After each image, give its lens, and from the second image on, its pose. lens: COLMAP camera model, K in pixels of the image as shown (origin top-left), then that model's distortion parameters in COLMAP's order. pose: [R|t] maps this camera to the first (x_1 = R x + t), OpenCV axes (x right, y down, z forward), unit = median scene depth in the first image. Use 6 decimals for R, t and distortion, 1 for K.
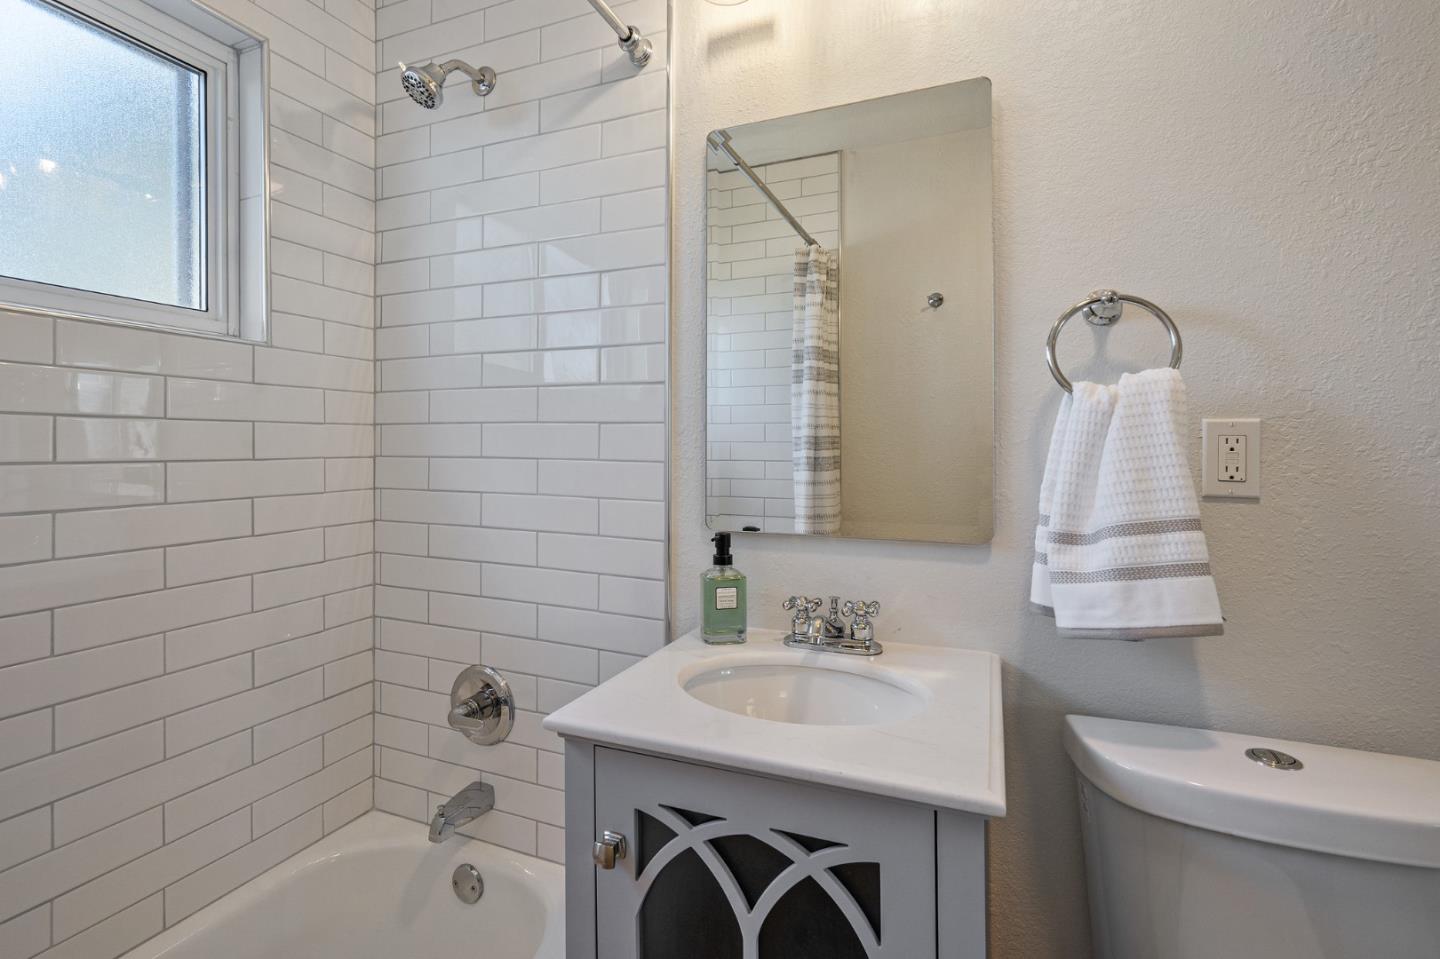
lens RADIAL K [[654.8, 0, 719.7], [0, 654.8, 453.0], [0, 0, 1]] dist [-0.006628, 0.003335]
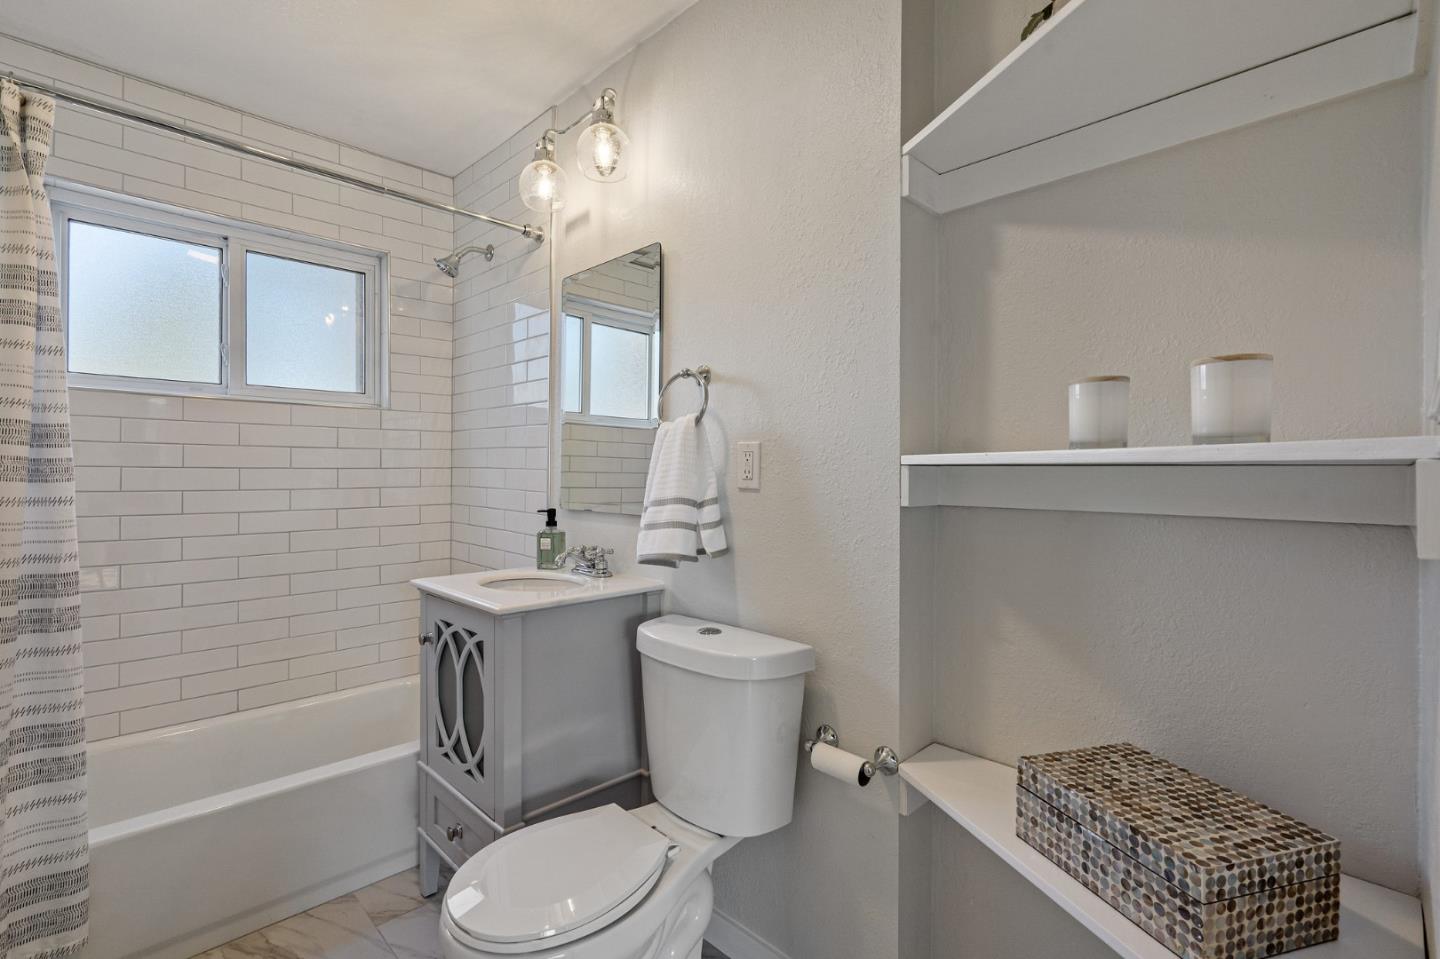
lens RADIAL K [[654.8, 0, 717.8], [0, 654.8, 474.4], [0, 0, 1]] dist [-0.006628, 0.003335]
pose [[0.919592, 0.005300, -0.392838, 1.045088], [-0.005772, 0.999983, -0.000021, 0.024067], [0.392832, 0.002286, 0.919608, -0.431323]]
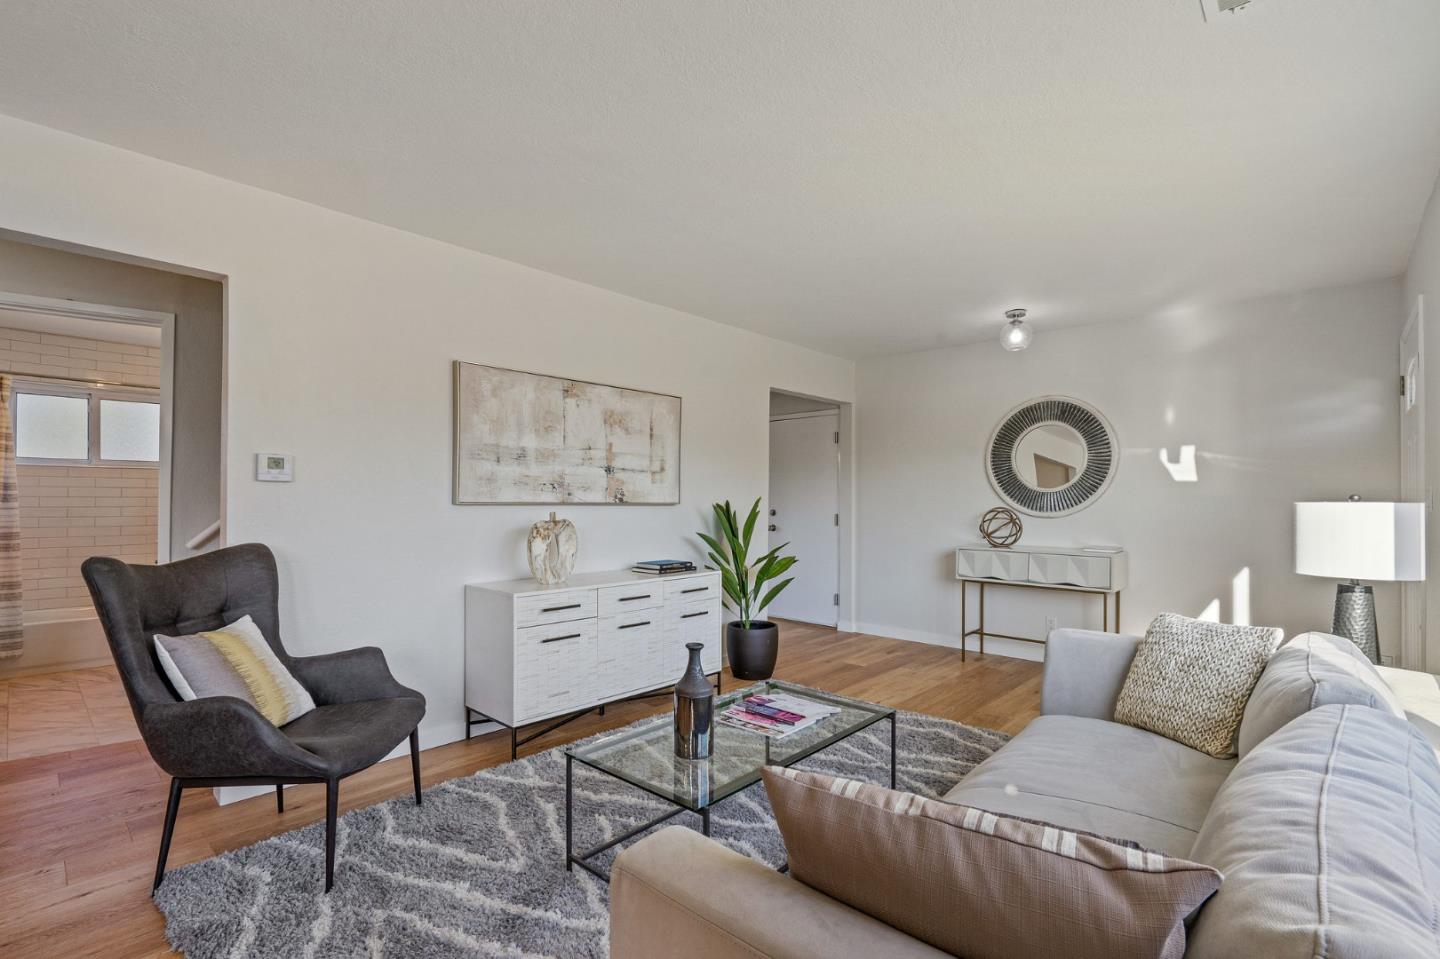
lens RADIAL K [[654.8, 0, 726.2], [0, 654.8, 493.9], [0, 0, 1]] dist [-0.006628, 0.003335]
pose [[0.934044, -0.002926, -0.357146, 1.692157], [0.000749, 0.999980, -0.006232, 0.024314], [0.357157, 0.005553, 0.934028, -0.686223]]
